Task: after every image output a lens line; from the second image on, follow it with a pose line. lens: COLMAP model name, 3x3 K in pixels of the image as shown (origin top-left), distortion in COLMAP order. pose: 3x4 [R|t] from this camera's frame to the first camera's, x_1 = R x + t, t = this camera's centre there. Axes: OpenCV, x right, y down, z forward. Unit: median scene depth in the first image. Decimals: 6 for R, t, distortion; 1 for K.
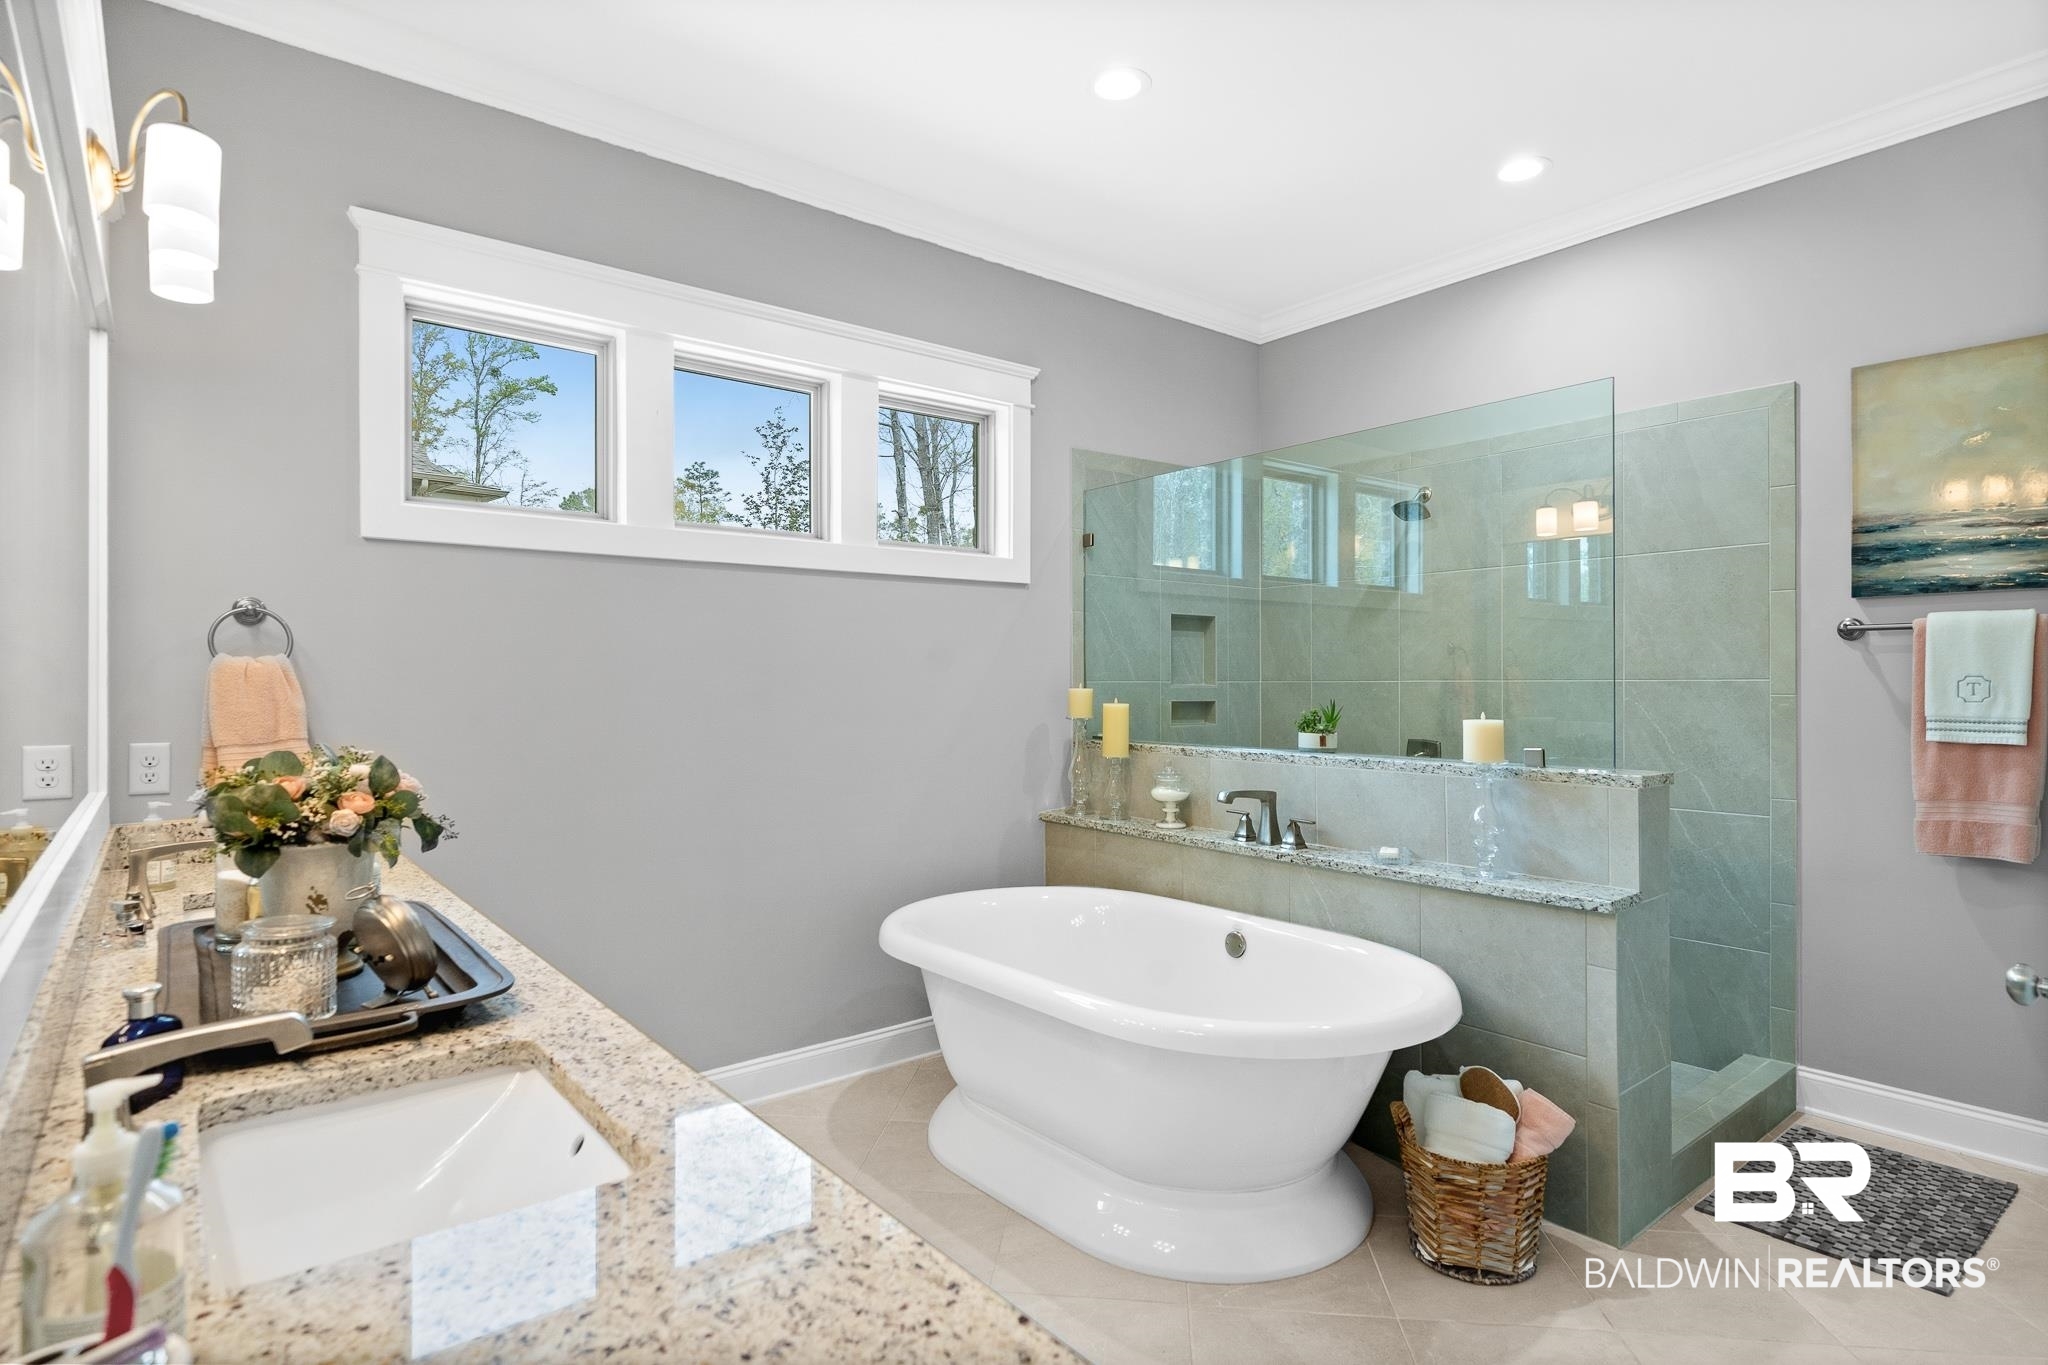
lens RADIAL K [[1056.5, 0, 1028.3], [0, 1056.5, 682.3], [0, 0, 1]] dist [-0.001267, -0.000009]
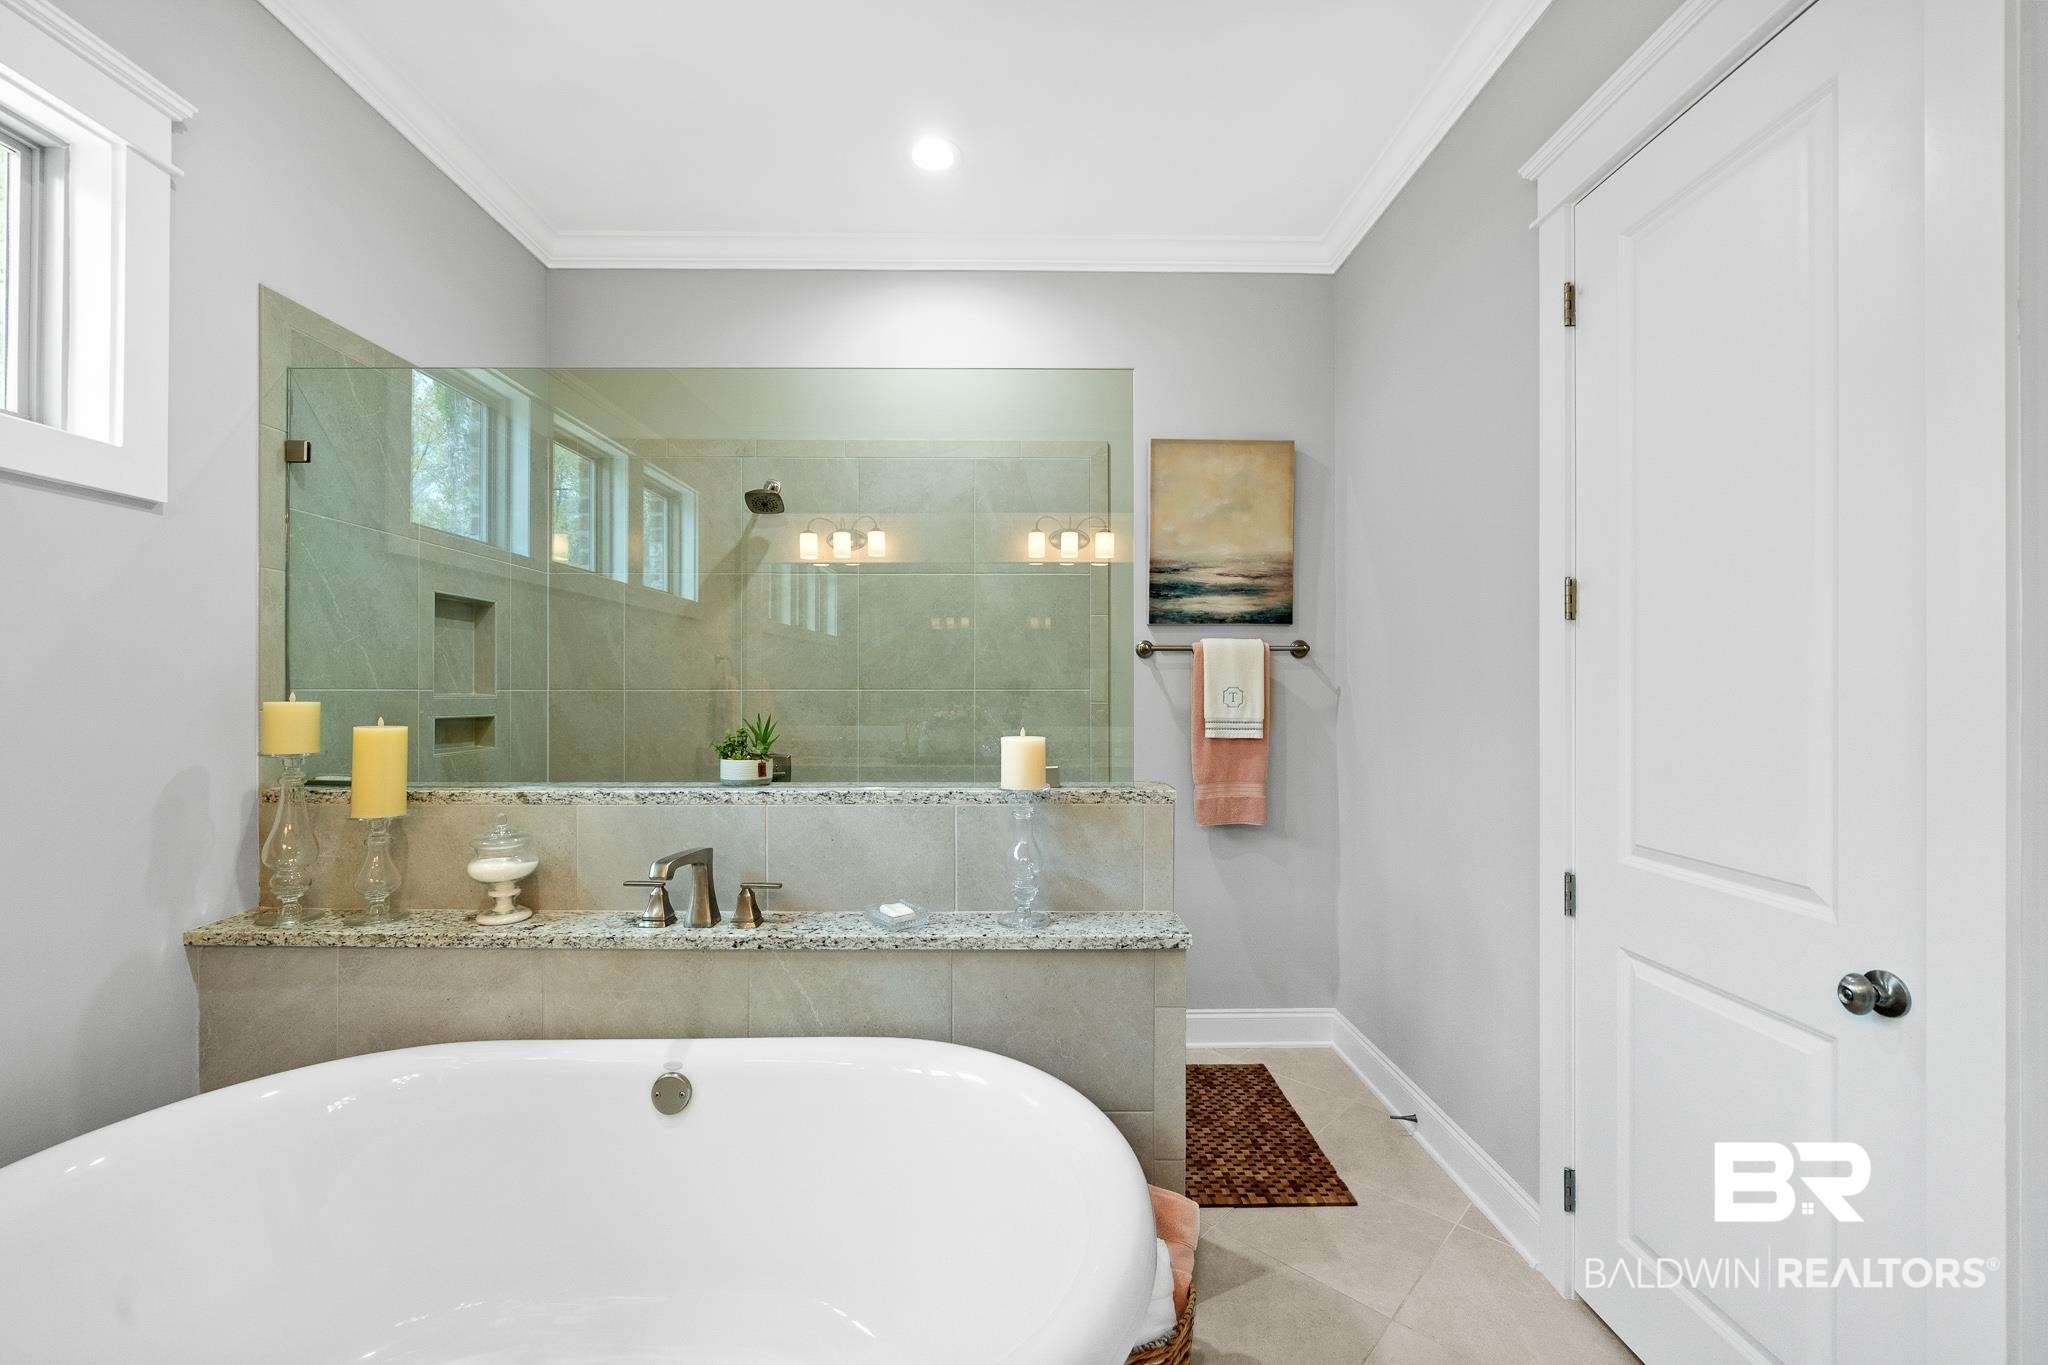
lens RADIAL K [[819.2, 0, 1022.2], [0, 819.2, 686.4], [0, 0, 1]] dist [-0.007290, 0.000532]
pose [[0.615059, 0.006437, 0.788455, -0.066466], [-0.000937, 0.999972, -0.007433, 0.000694], [-0.788480, 0.003833, 0.615048, 0.500972]]
